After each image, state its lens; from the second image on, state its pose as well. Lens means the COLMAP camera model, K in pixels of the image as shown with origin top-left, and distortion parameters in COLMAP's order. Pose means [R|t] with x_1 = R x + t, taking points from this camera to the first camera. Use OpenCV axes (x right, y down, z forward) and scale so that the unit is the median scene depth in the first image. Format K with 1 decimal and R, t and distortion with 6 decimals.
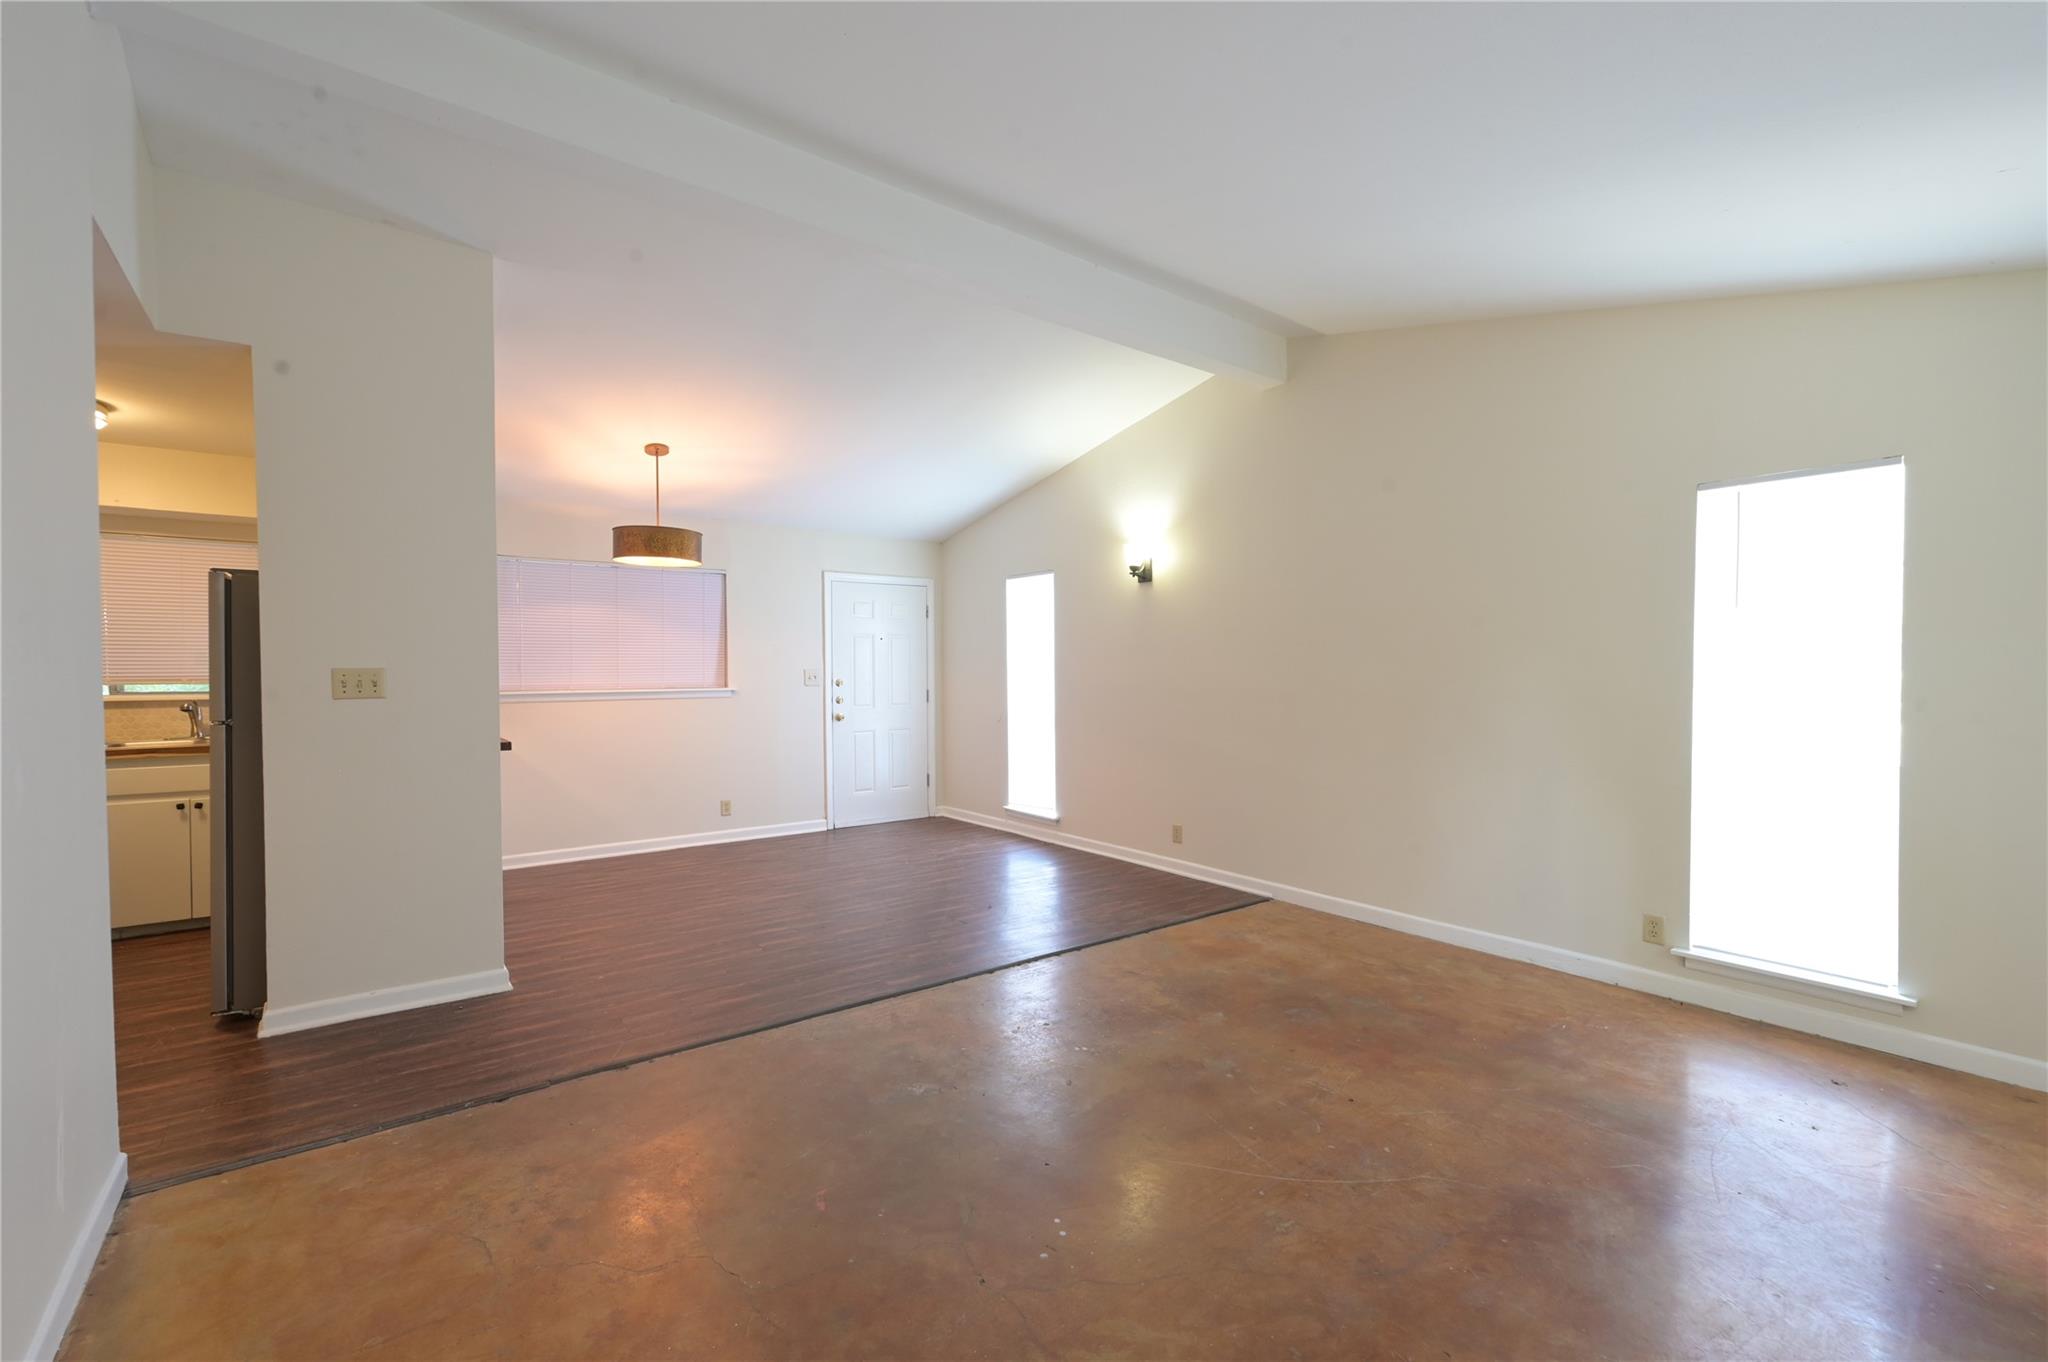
lens RADIAL K [[878.8, 0, 1024.5], [0, 878.8, 685.2], [0, 0, 1]] dist [-0.001343, 0.000259]
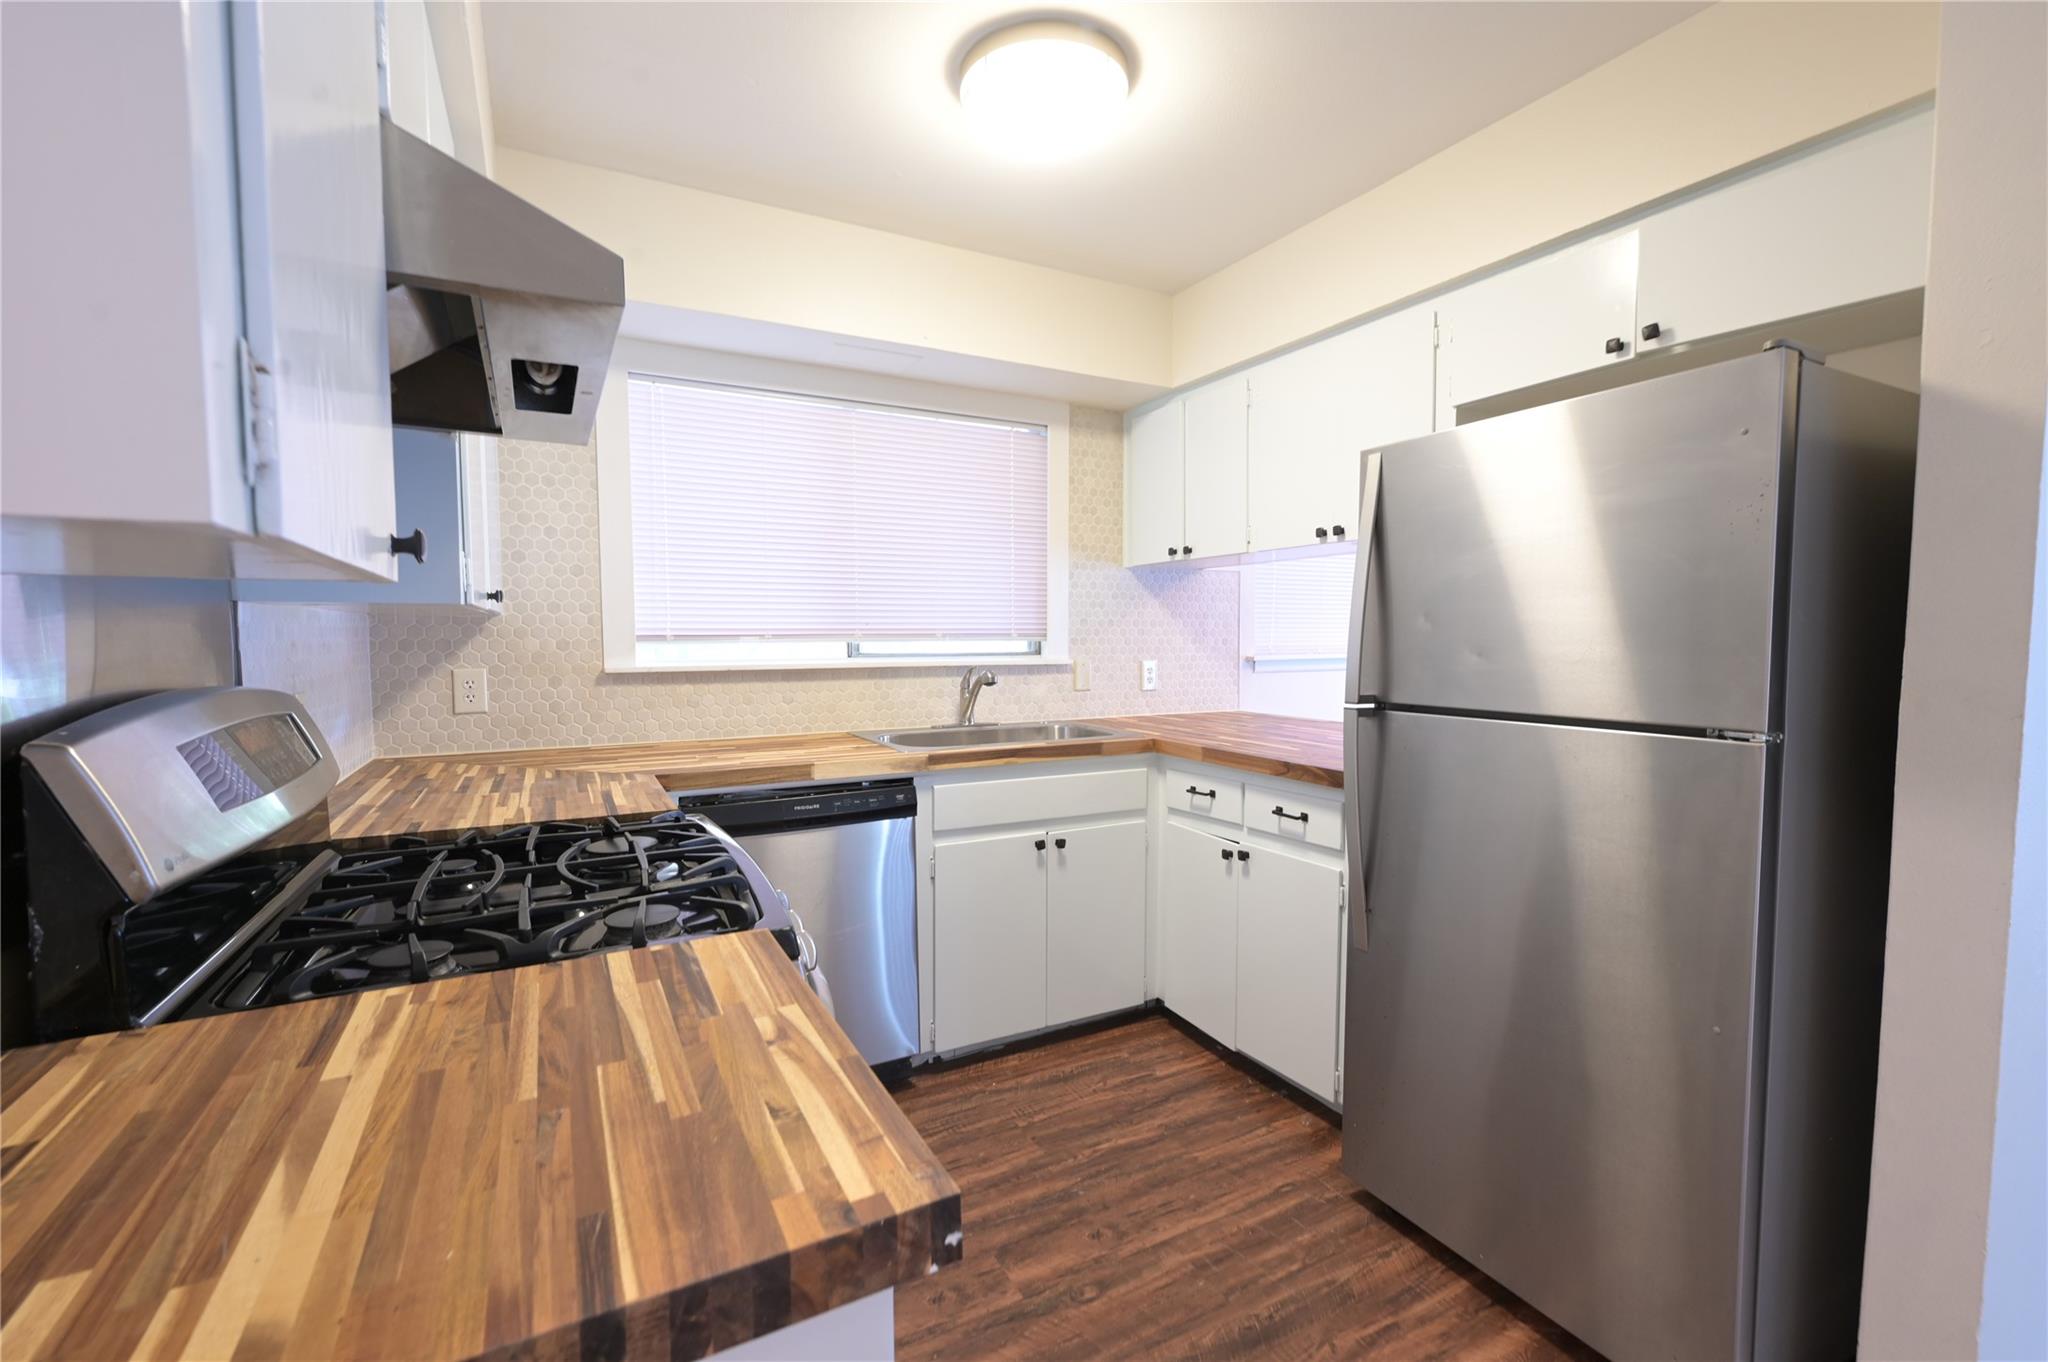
lens RADIAL K [[878.8, 0, 1024.5], [0, 878.8, 685.2], [0, 0, 1]] dist [-0.001343, 0.000259]
pose [[0.986189, 0.014241, -0.165010, -0.867110], [-0.007034, 0.998999, 0.044180, 0.002239], [0.165474, -0.042409, 0.985302, 0.406891]]
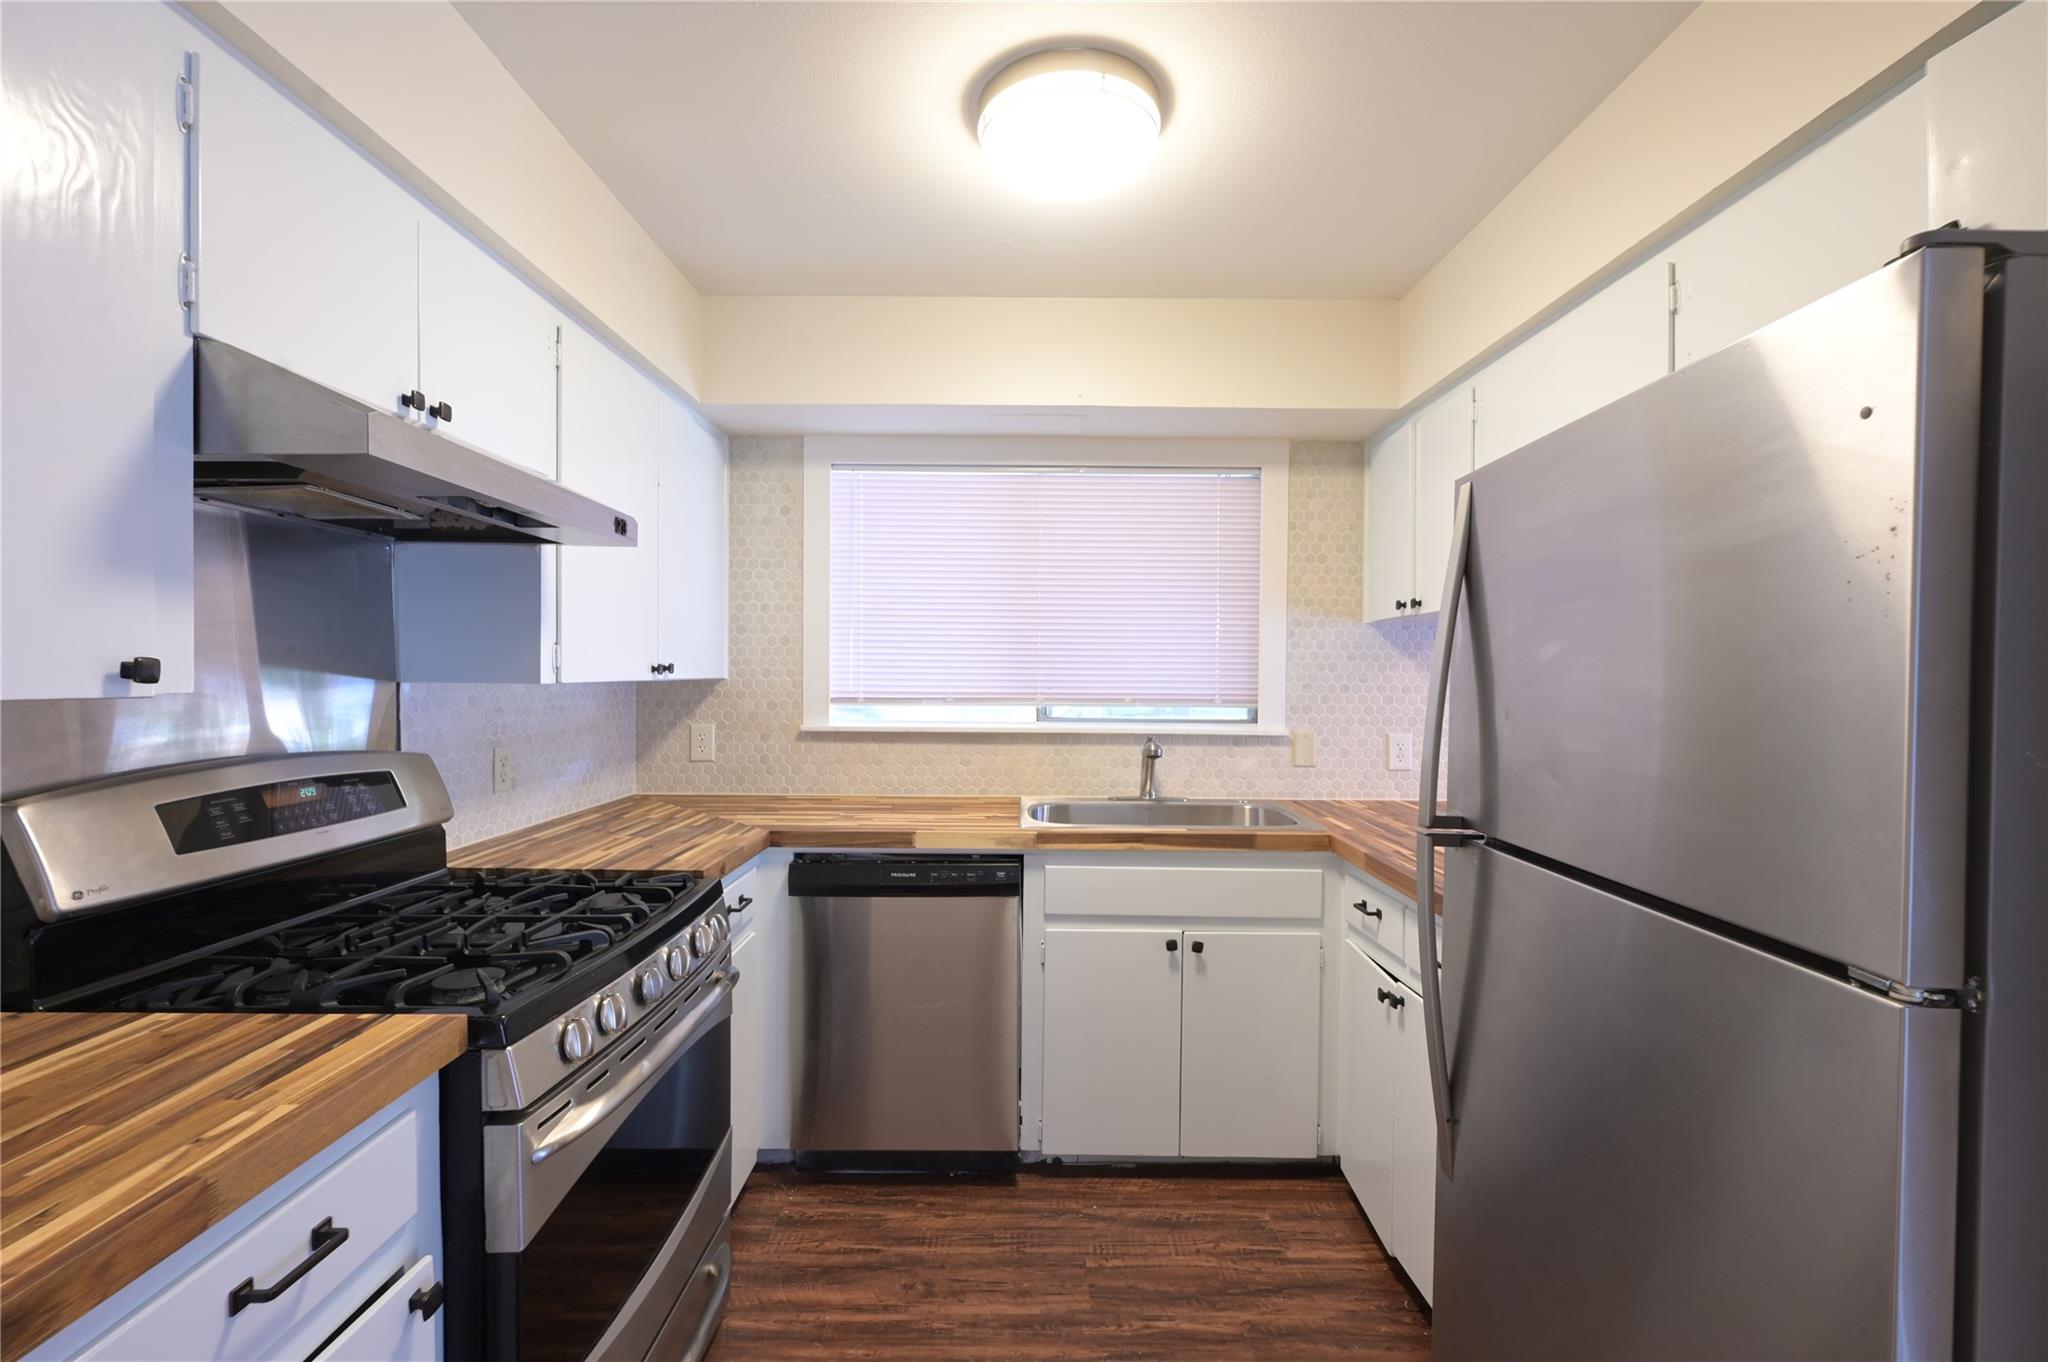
lens RADIAL K [[878.8, 0, 1024.5], [0, 878.8, 685.2], [0, 0, 1]] dist [-0.001343, 0.000259]
pose [[0.789581, 0.020567, -0.613302, -0.703475], [-0.022924, 0.999729, 0.004012, -0.018907], [0.613218, 0.010892, 0.789839, 0.520258]]
